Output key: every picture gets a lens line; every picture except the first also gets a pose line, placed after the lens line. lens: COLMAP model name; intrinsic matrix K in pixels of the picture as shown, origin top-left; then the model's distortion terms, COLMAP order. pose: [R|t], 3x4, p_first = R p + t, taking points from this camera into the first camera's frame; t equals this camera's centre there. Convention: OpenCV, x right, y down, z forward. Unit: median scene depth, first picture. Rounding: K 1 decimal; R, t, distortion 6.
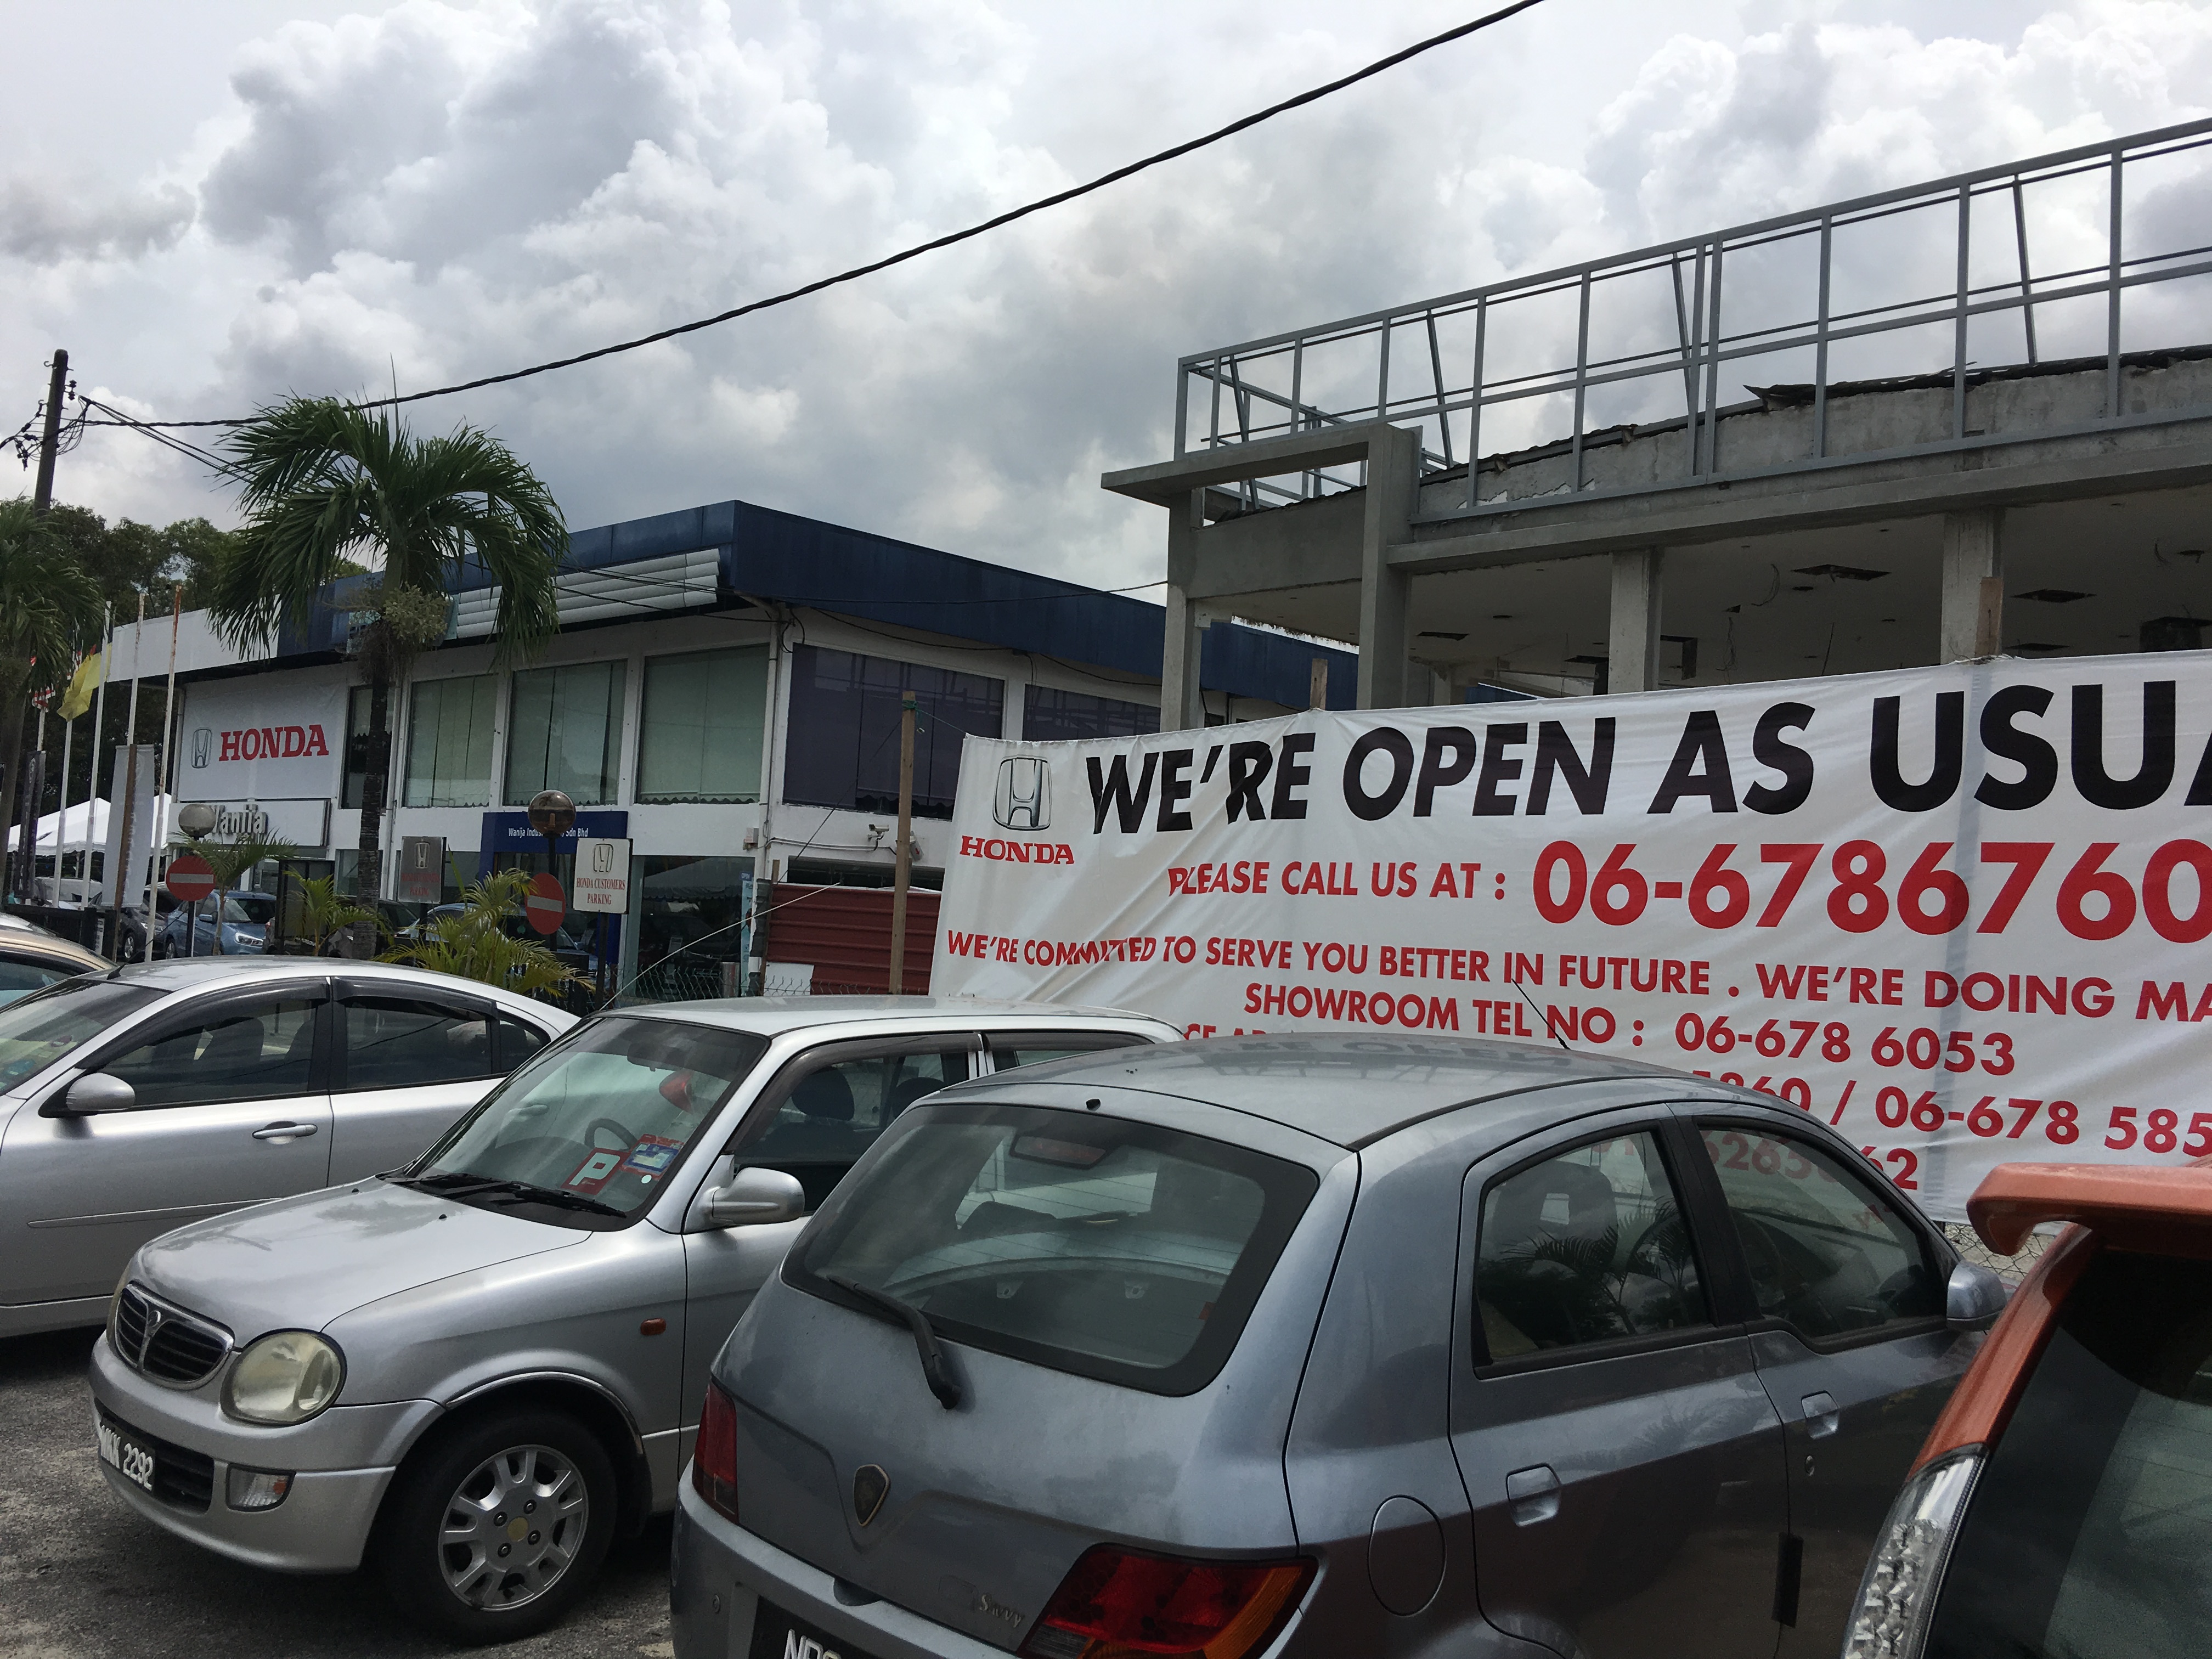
lens RADIAL K [[1908.1, 0, 1103.2], [0, 1908.1, 831.5], [0, 0, 1]] dist [0.039278, -0.012710]
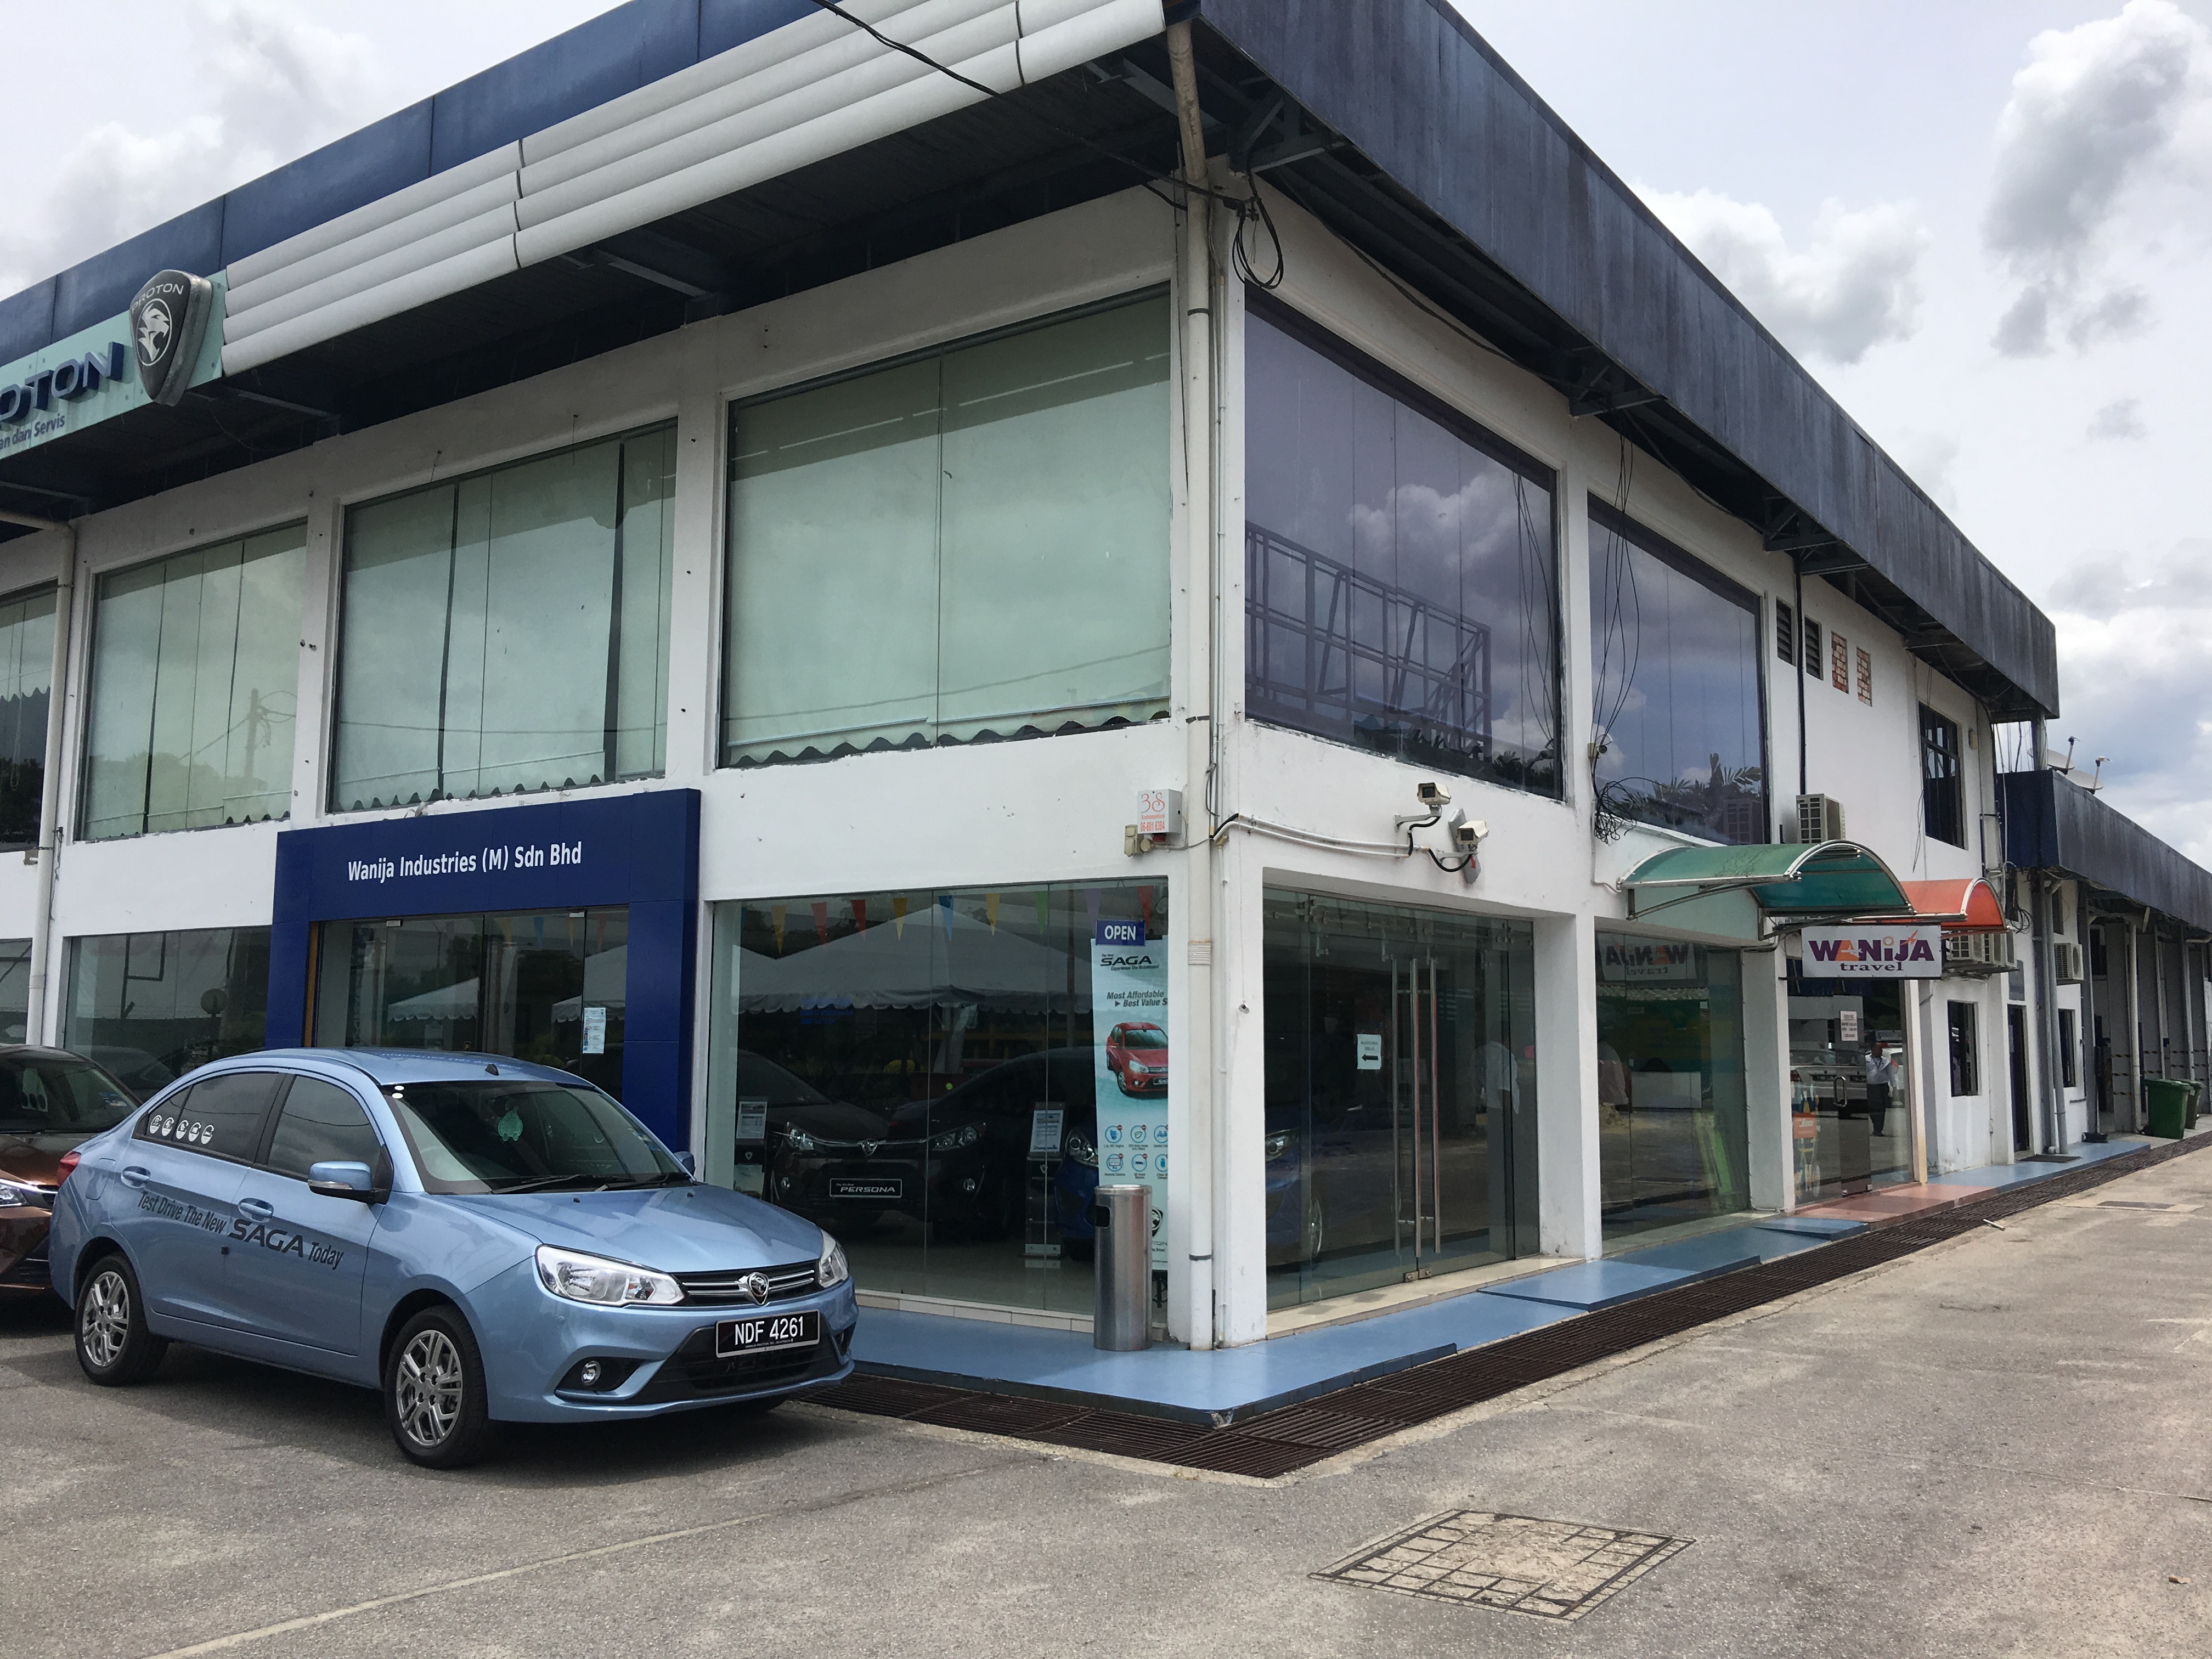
lens RADIAL K [[1908.1, 0, 1107.7], [0, 1908.1, 821.7], [0, 0, 1]] dist [0.039278, -0.012710]
pose [[0.989400, -0.025472, 0.142966, -0.227637], [0.034356, 0.997606, -0.060014, 0.022776], [-0.141095, 0.064290, 0.987906, 0.619495]]
